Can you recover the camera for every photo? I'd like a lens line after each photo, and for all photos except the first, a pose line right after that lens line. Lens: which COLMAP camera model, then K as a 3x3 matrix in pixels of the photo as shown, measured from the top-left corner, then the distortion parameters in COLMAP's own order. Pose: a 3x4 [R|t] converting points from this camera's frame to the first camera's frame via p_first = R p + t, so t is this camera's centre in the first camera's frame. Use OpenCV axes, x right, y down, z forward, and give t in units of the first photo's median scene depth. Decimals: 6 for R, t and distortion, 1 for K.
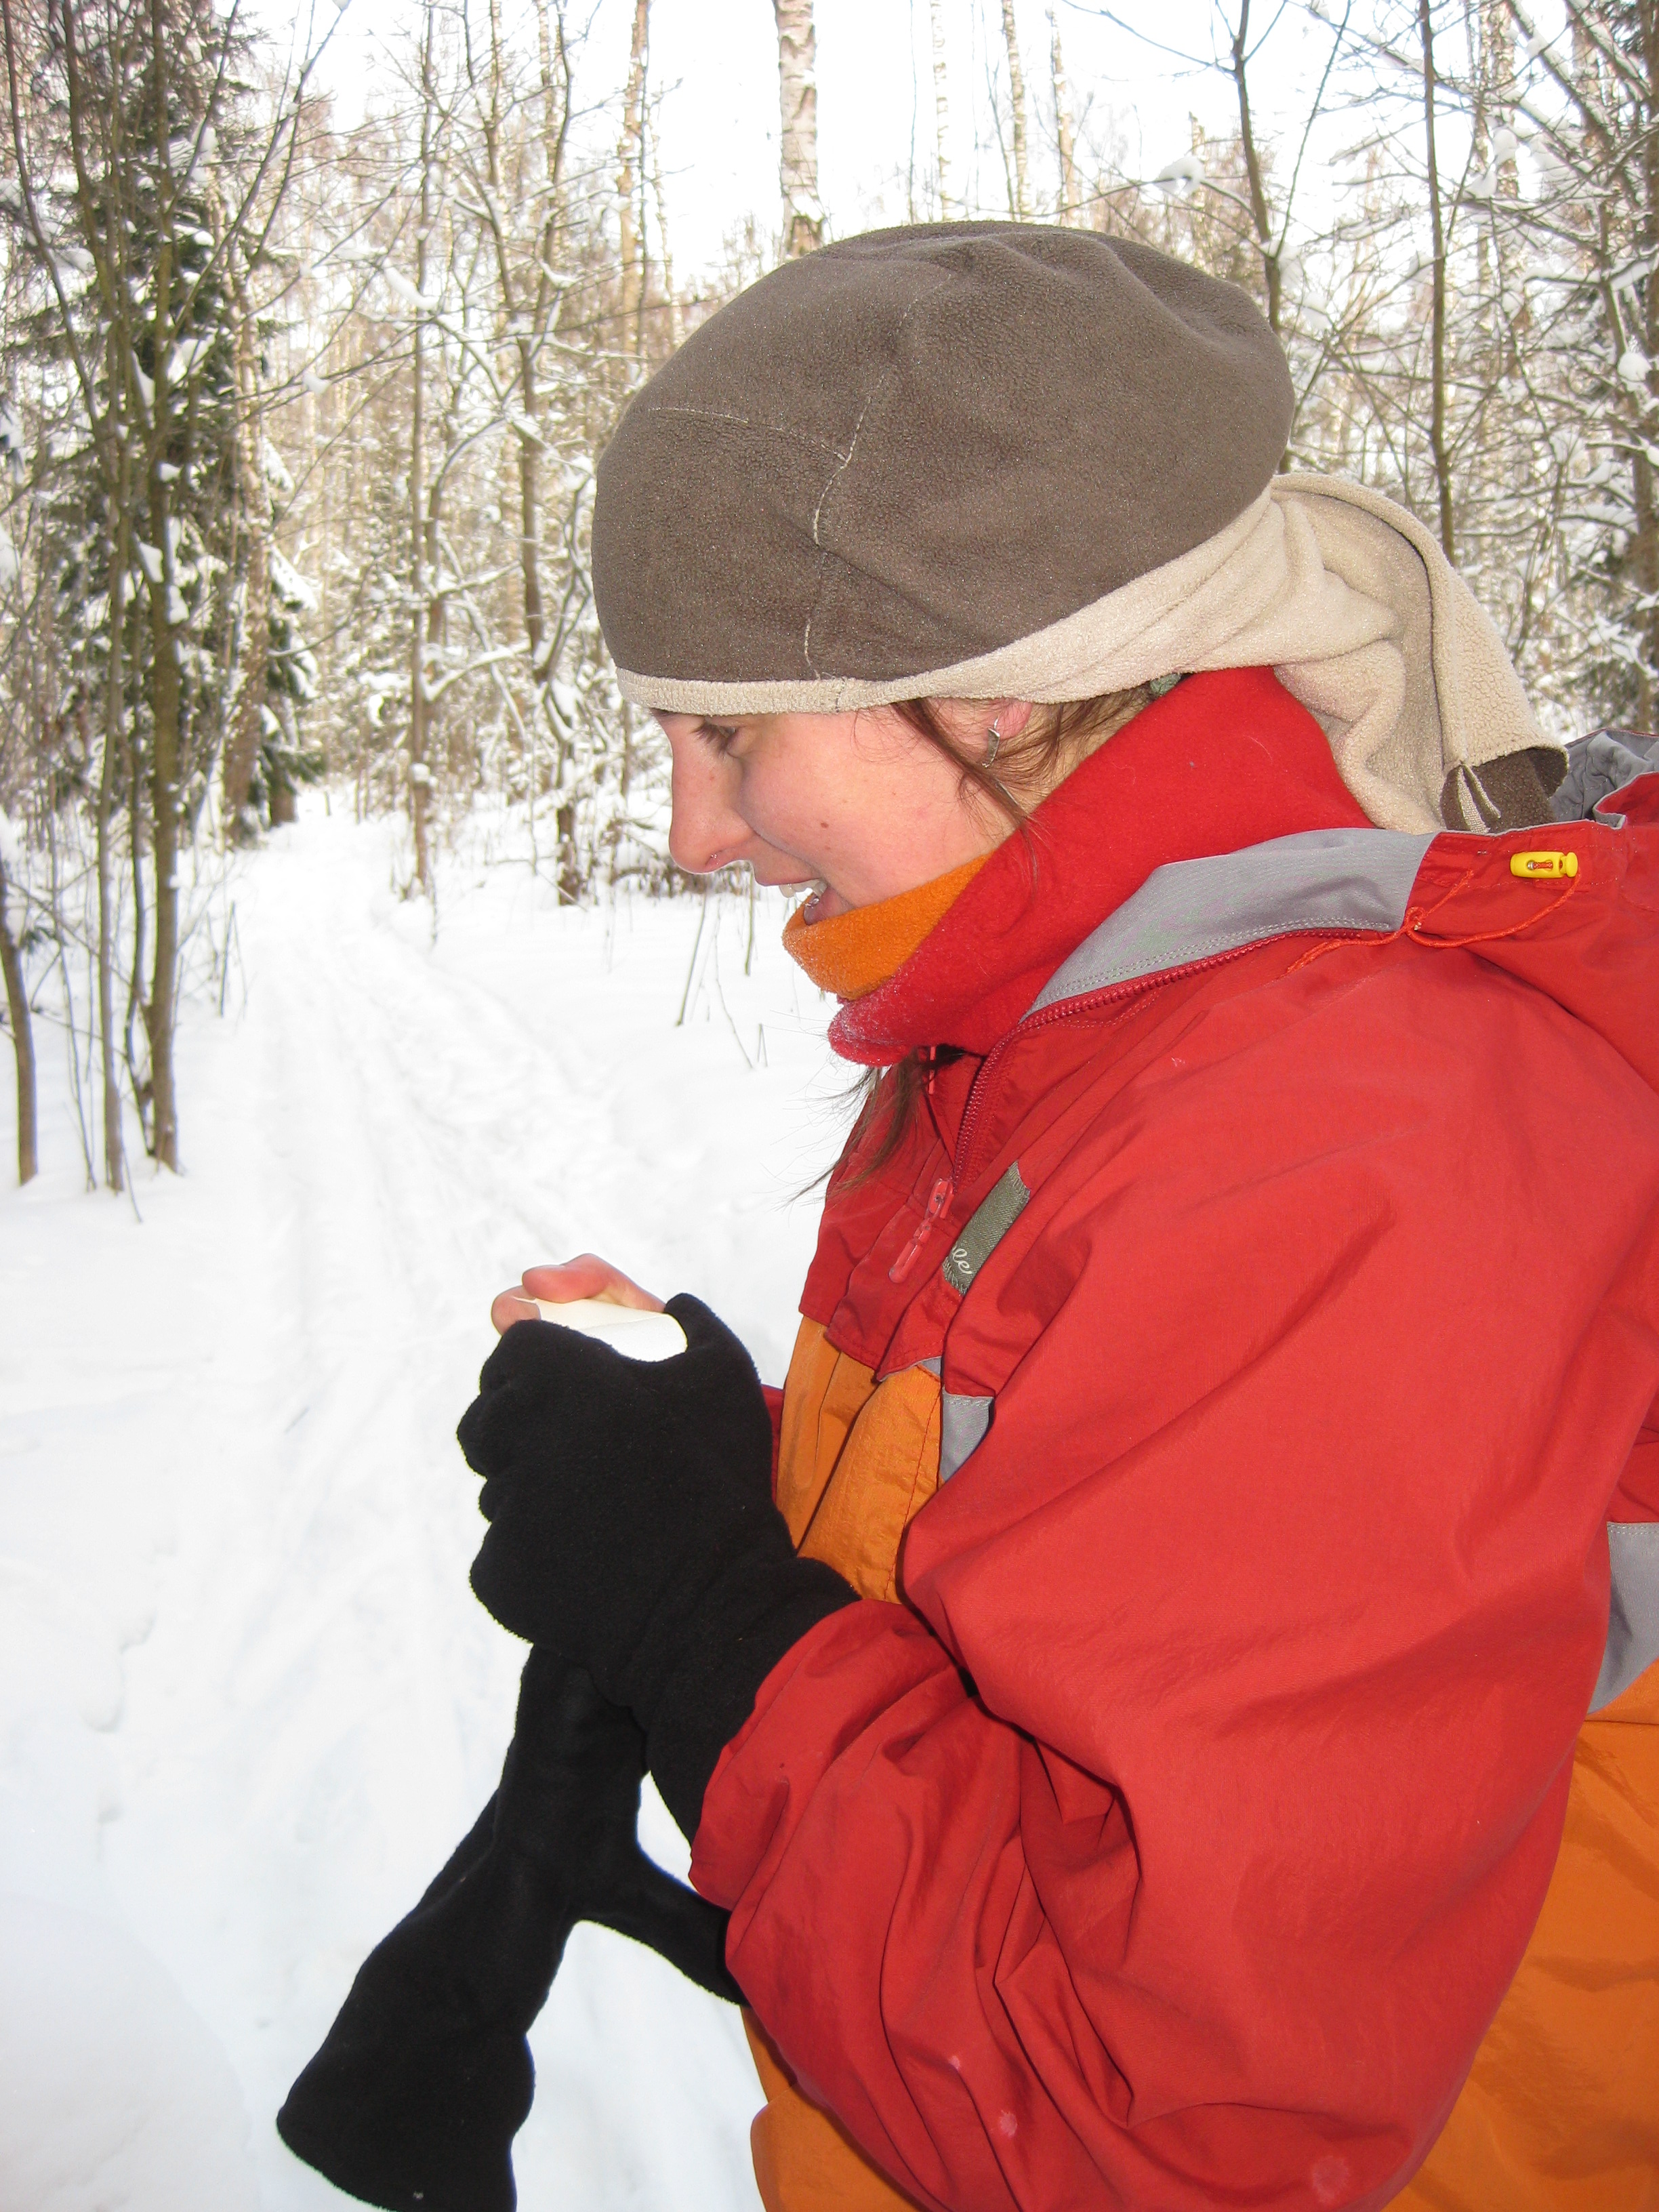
lens RADIAL K [[2472.4, 0, 834.0], [0, 2472.4, 1088.7], [0, 0, 1]] dist [-0.180671, 0.149980]
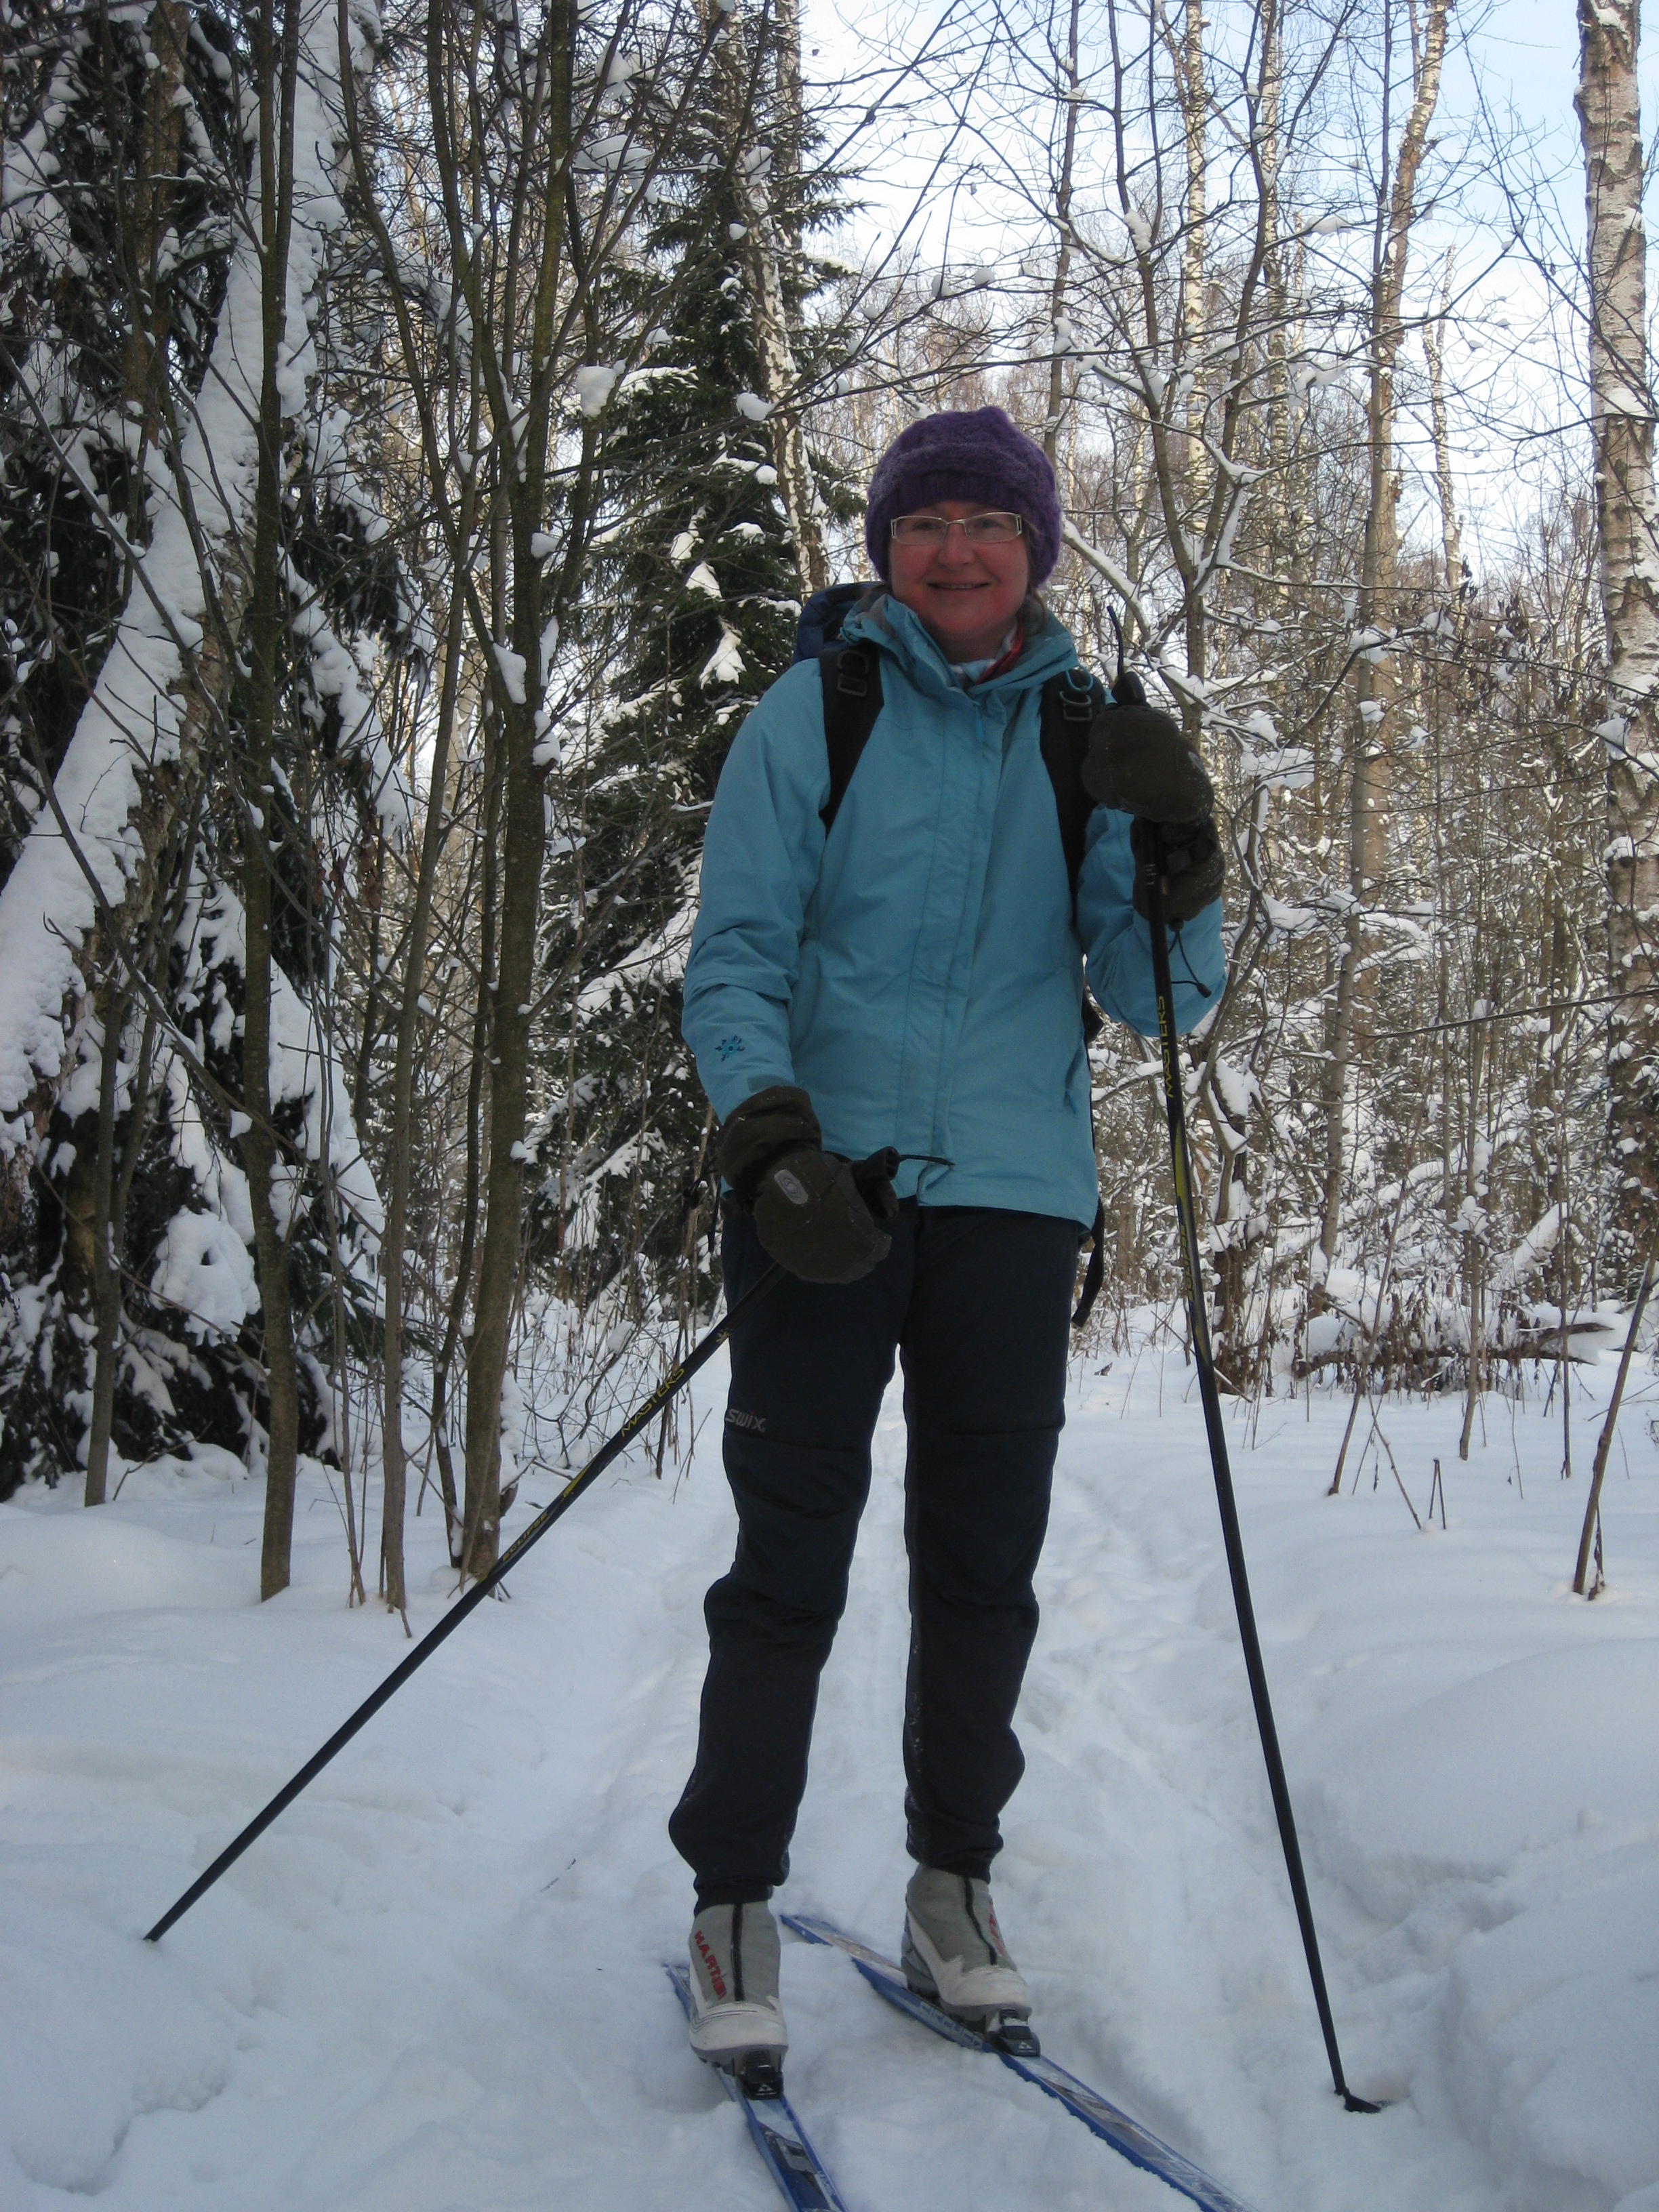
lens RADIAL K [[3638.3, 0, 865.9], [0, 3638.3, 1103.3], [0, 0, 1]] dist [-0.105330, -0.149834]
pose [[0.973421, 0.016972, -0.228394, 0.018527], [-0.059886, 0.981416, -0.182307, 0.030442], [0.221055, 0.191139, 0.956347, 0.028490]]
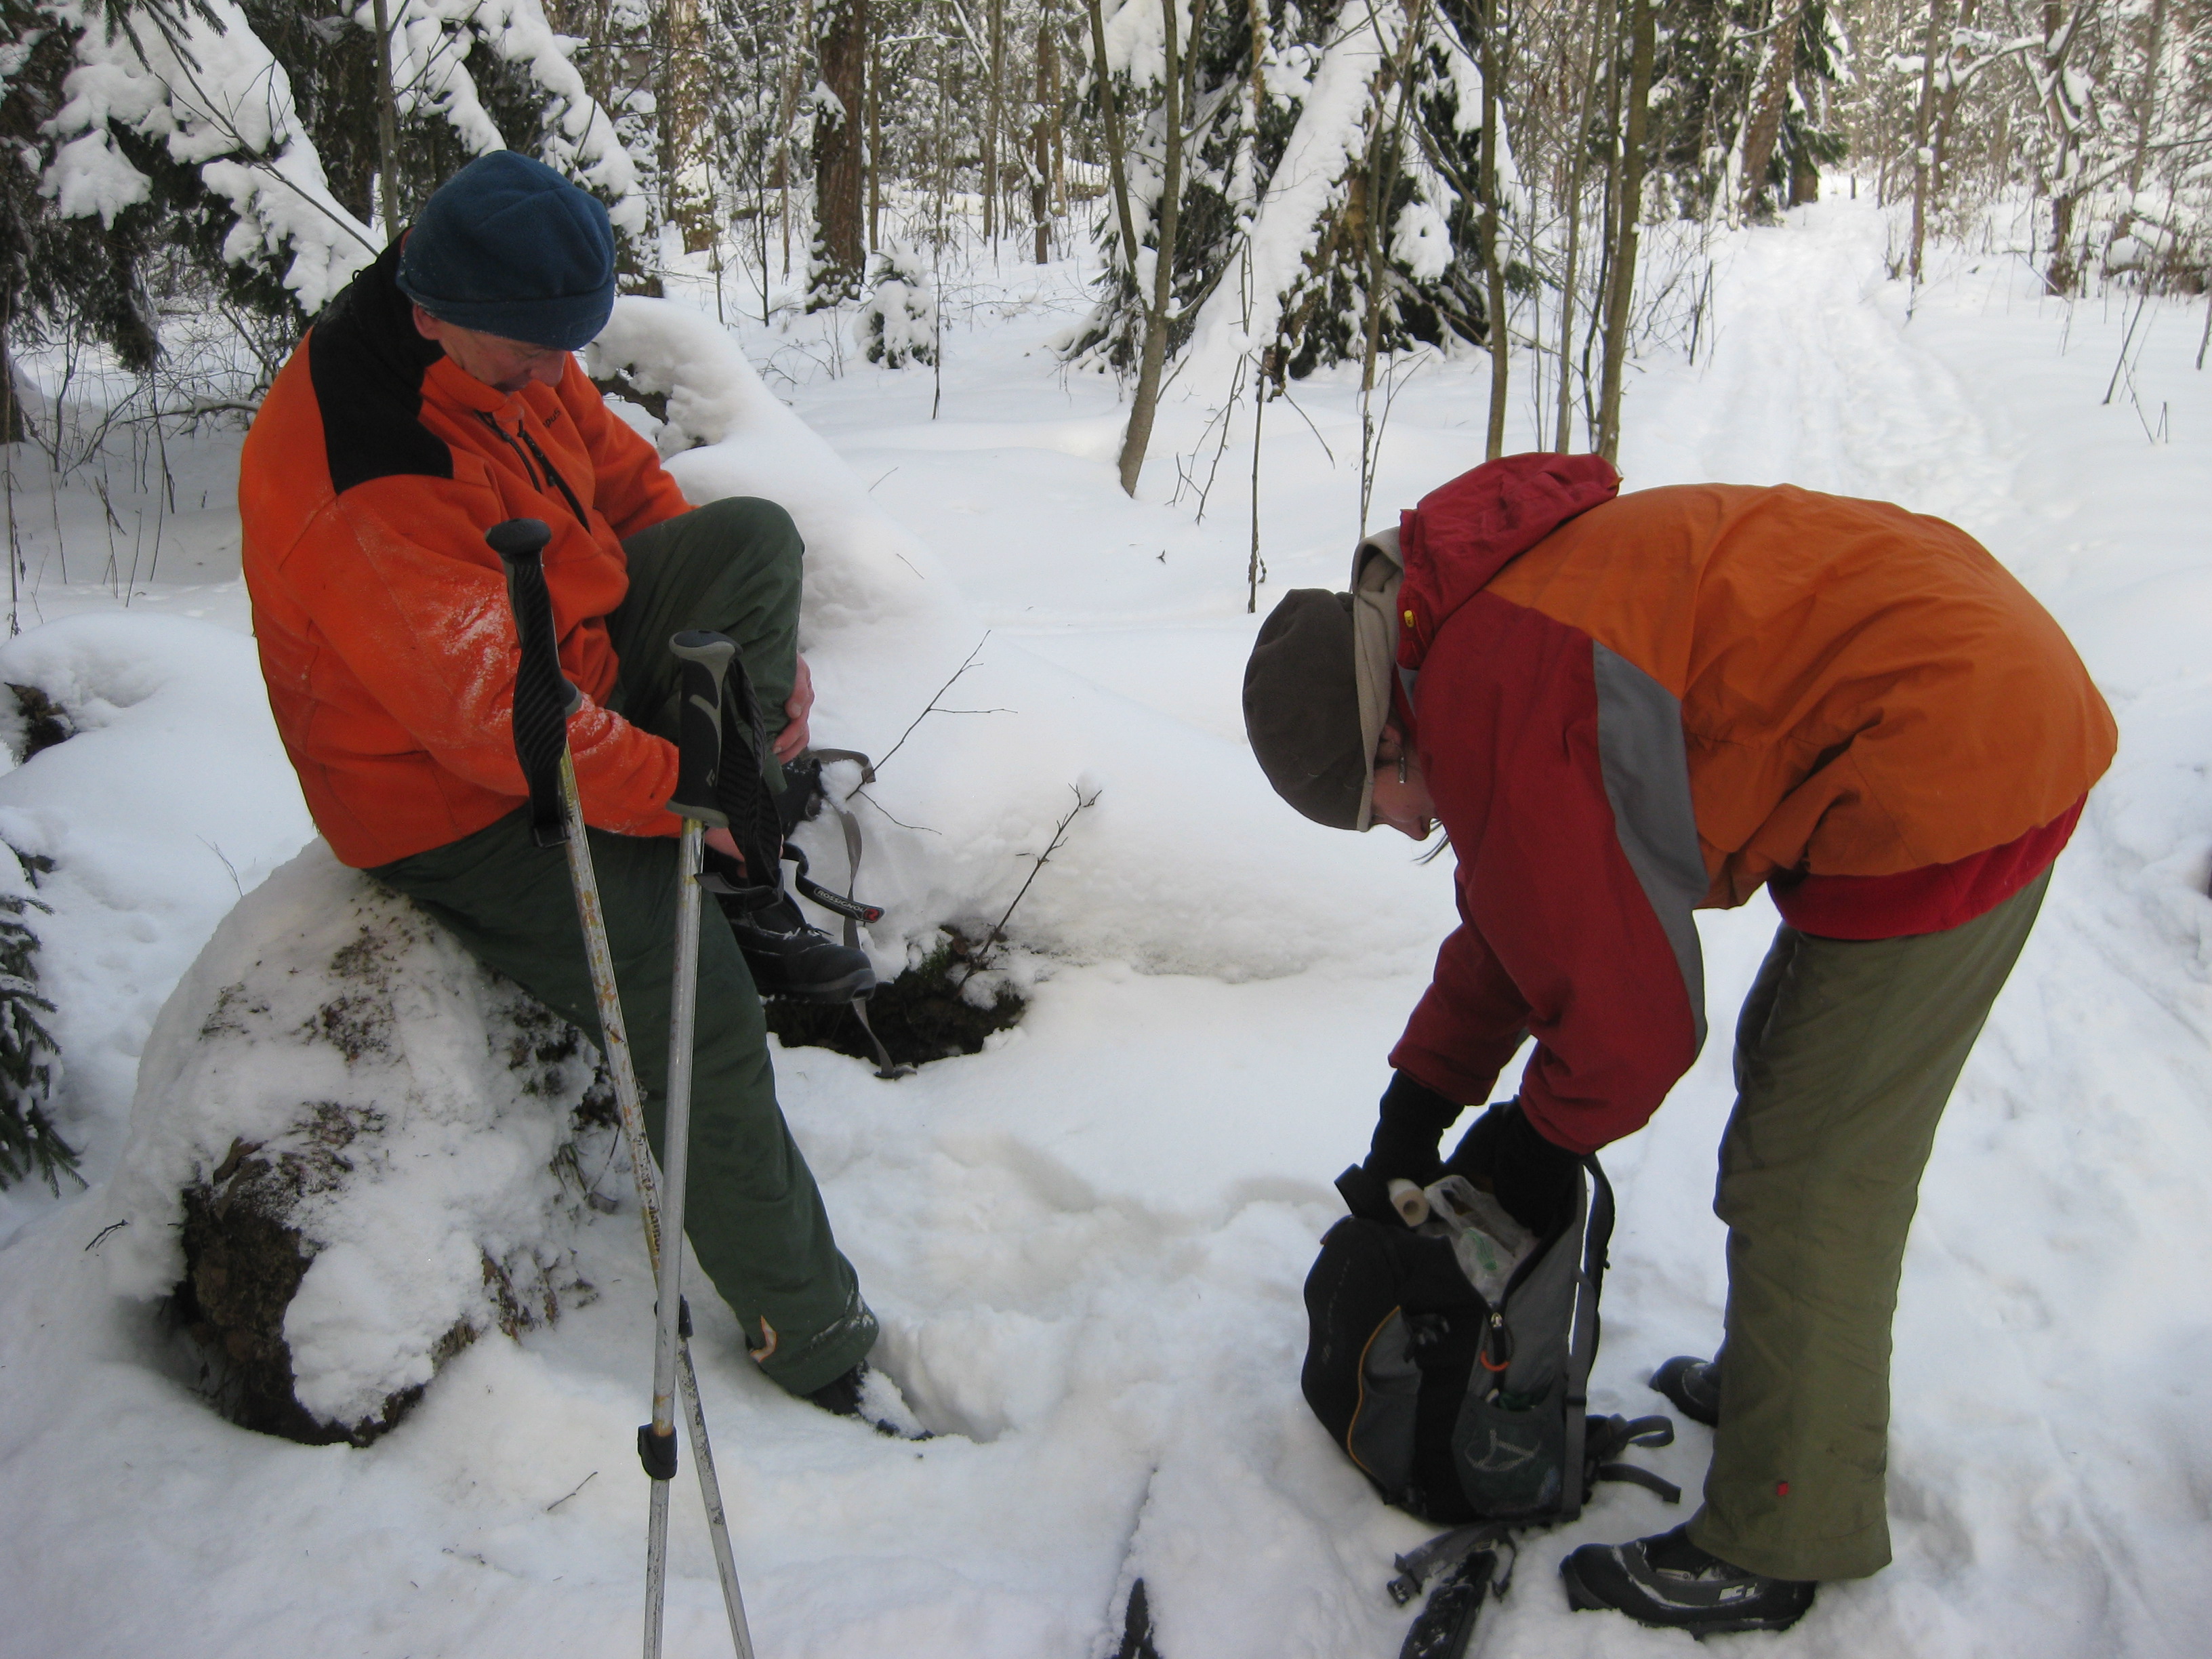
lens RADIAL K [[2480.7, 0, 1106.0], [0, 2480.7, 829.5], [0, 0, 1]] dist [-0.187122, 0.182125]
pose [[0.876502, 0.148463, -0.457933, 0.034225], [-0.081317, 0.983248, 0.163126, 0.011602], [0.474480, -0.105743, 0.873892, -0.071241]]
